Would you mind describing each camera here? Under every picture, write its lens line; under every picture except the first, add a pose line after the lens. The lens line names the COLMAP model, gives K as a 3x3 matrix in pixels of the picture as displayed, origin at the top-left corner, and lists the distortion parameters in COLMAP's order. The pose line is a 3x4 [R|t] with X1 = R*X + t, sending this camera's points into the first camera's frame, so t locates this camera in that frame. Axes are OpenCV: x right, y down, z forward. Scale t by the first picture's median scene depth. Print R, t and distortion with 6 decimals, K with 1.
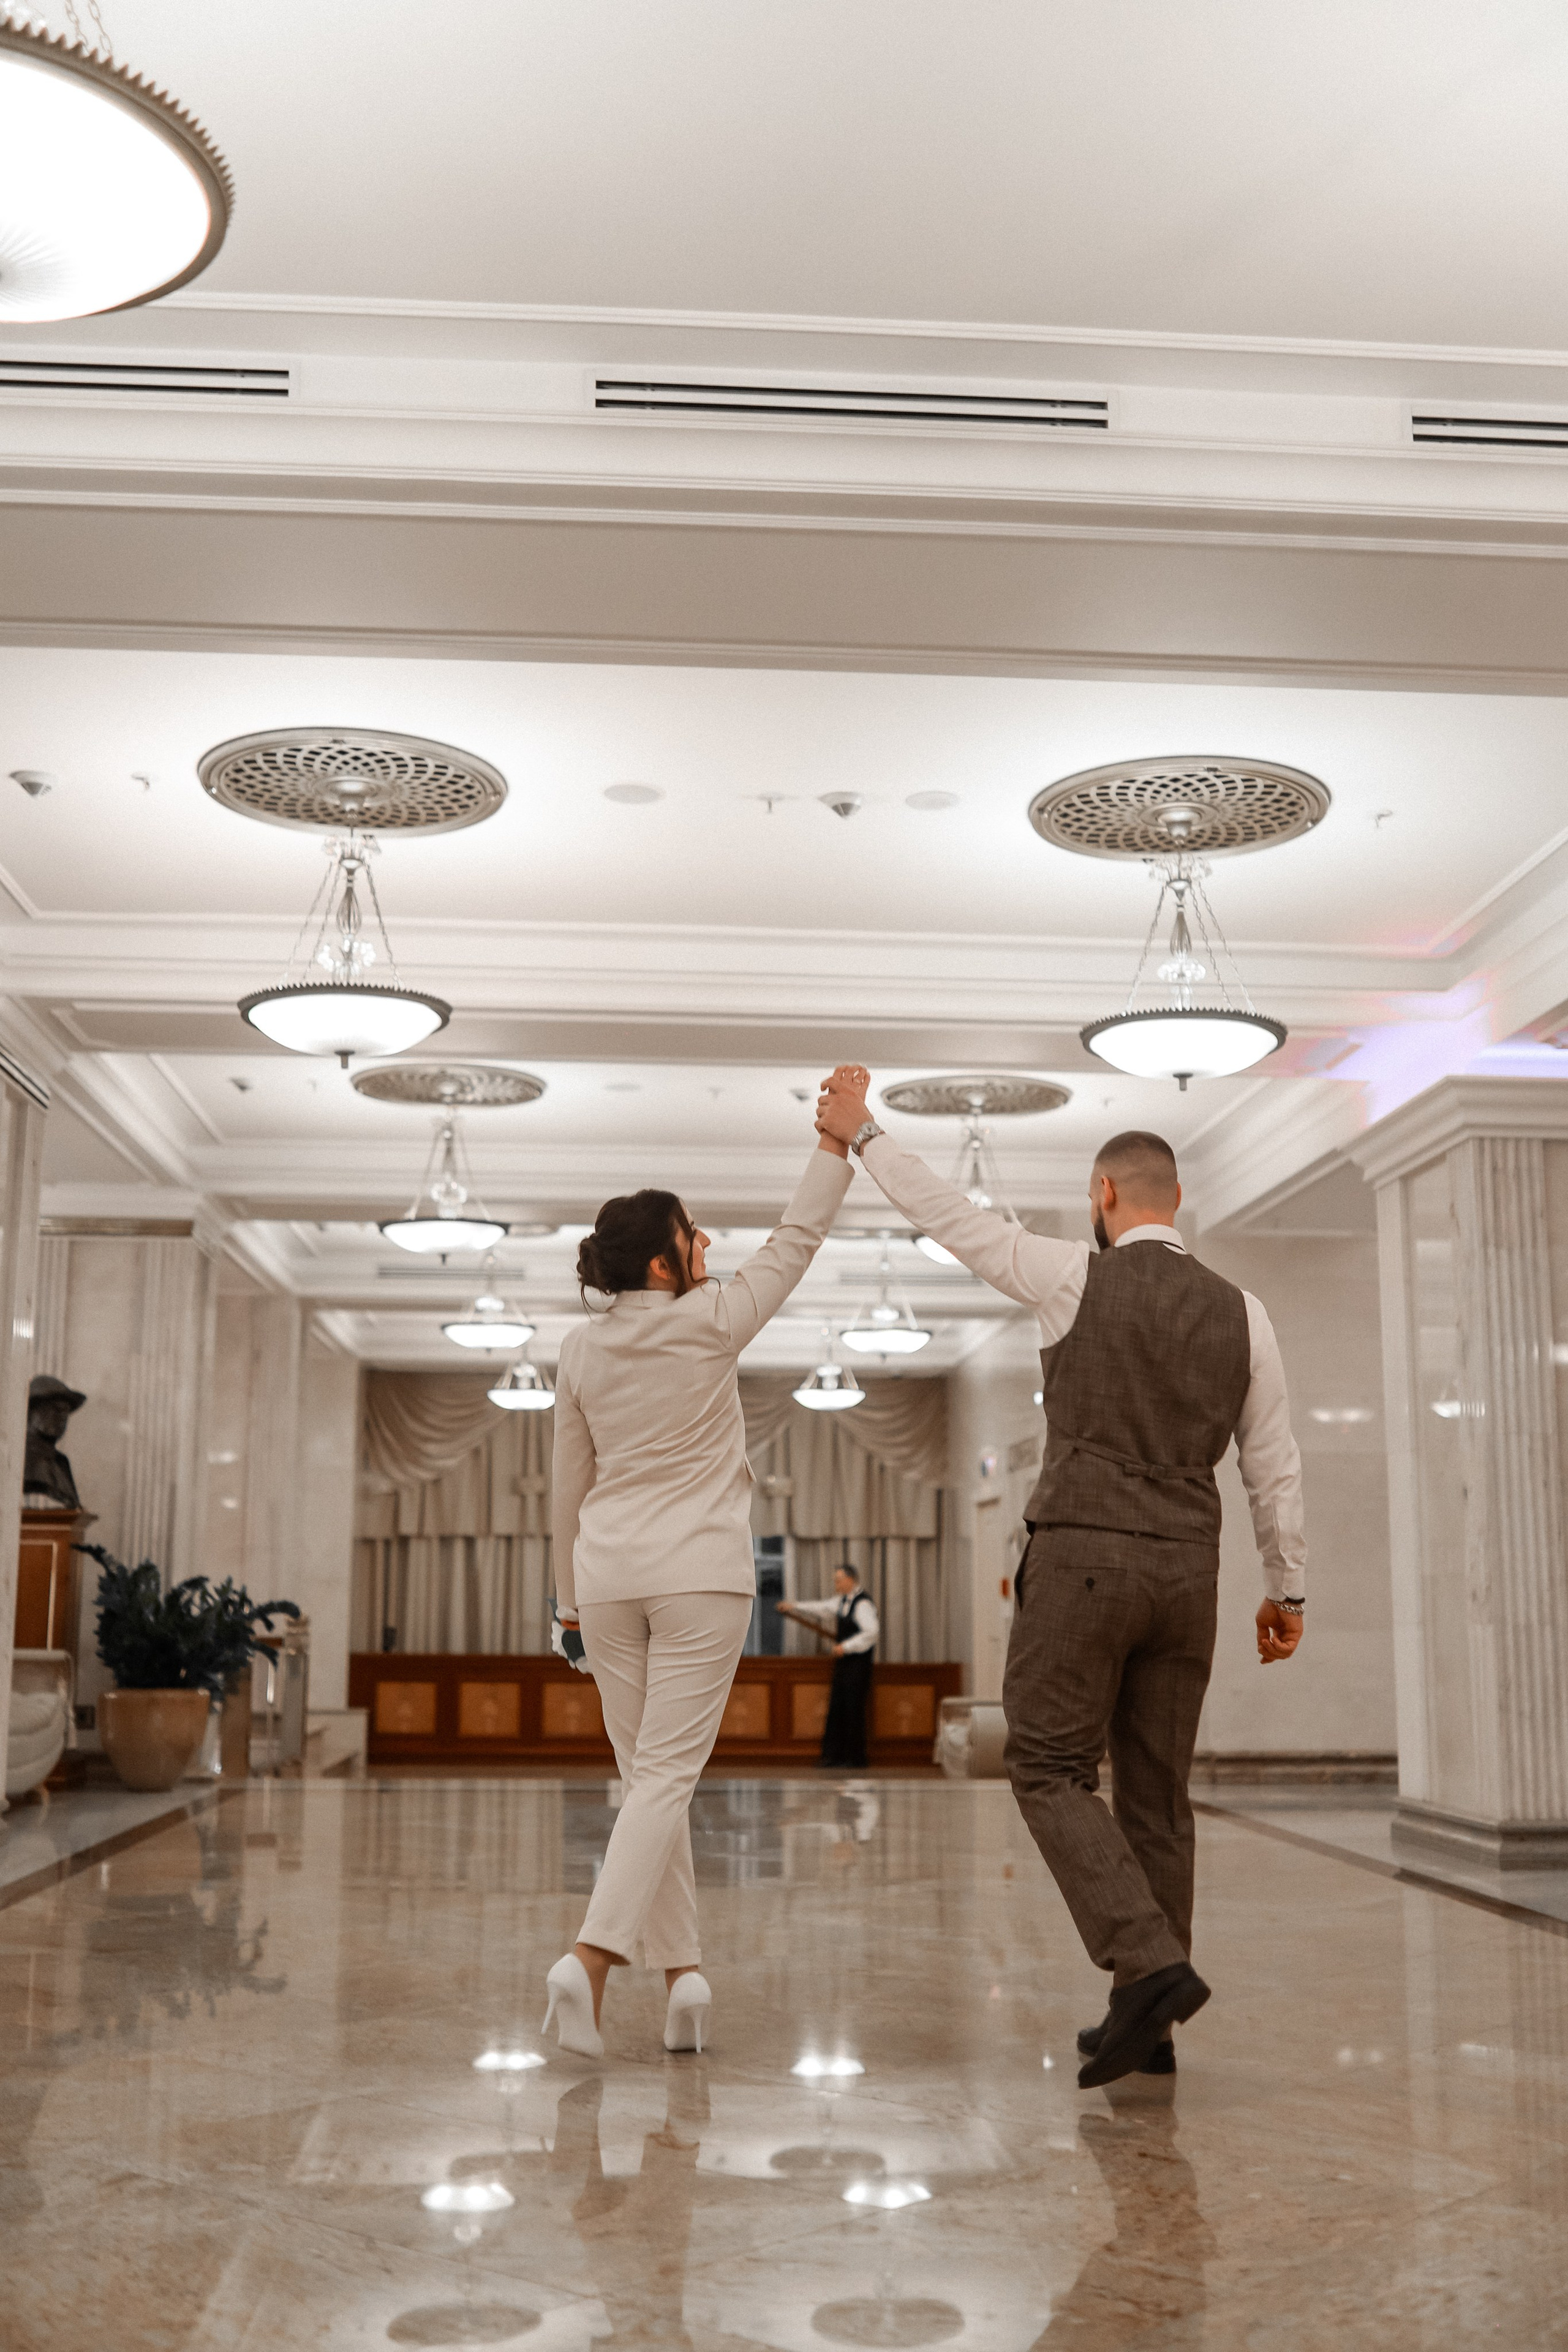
lens RADIAL K [[2389.6, 0, 790.4], [0, 2389.6, 1198.0], [0, 0, 1]] dist [-0.081066, 0.108412]
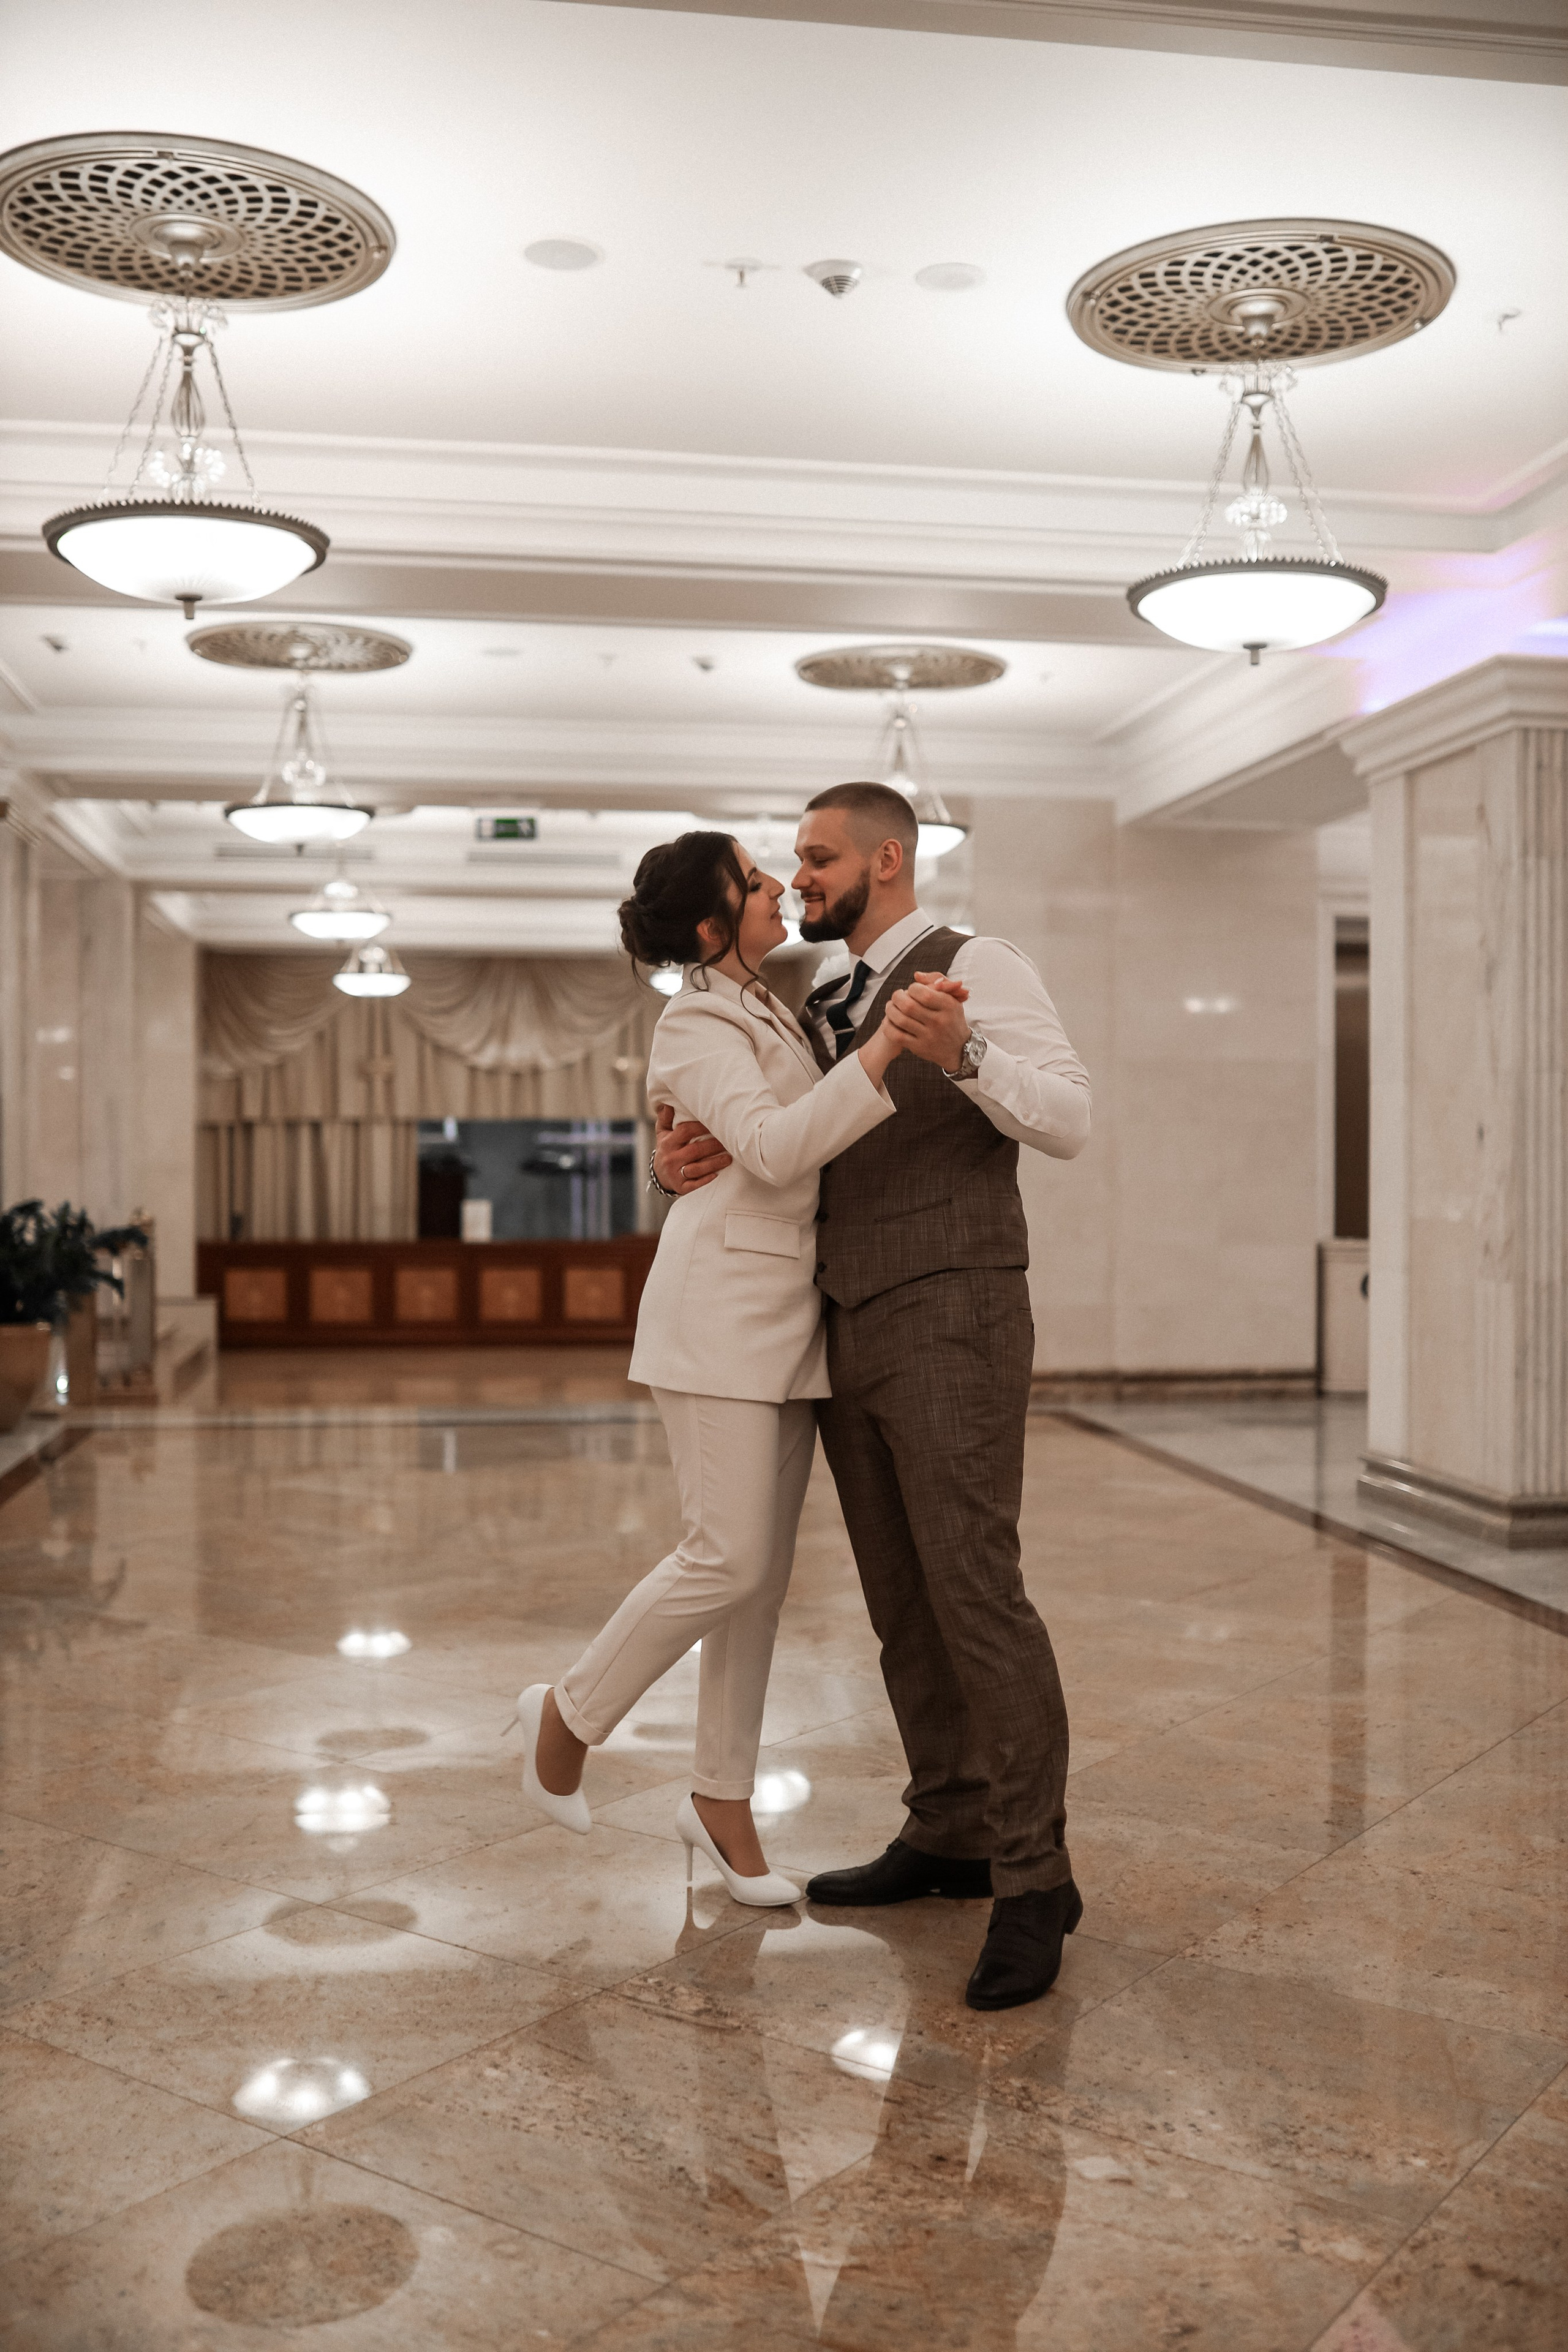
lens RADIAL K [[2233.1, 0, 791.9], [0, 2233.1, 1189.9], [0, 0, 1]] dist [-0.068091, 0.092055]
pose [[0.996331, -0.004426, 0.085466, -0.035050], [-0.011579, 0.982506, 0.185871, -0.005466], [-0.084794, -0.186179, 0.978850, 0.158620]]
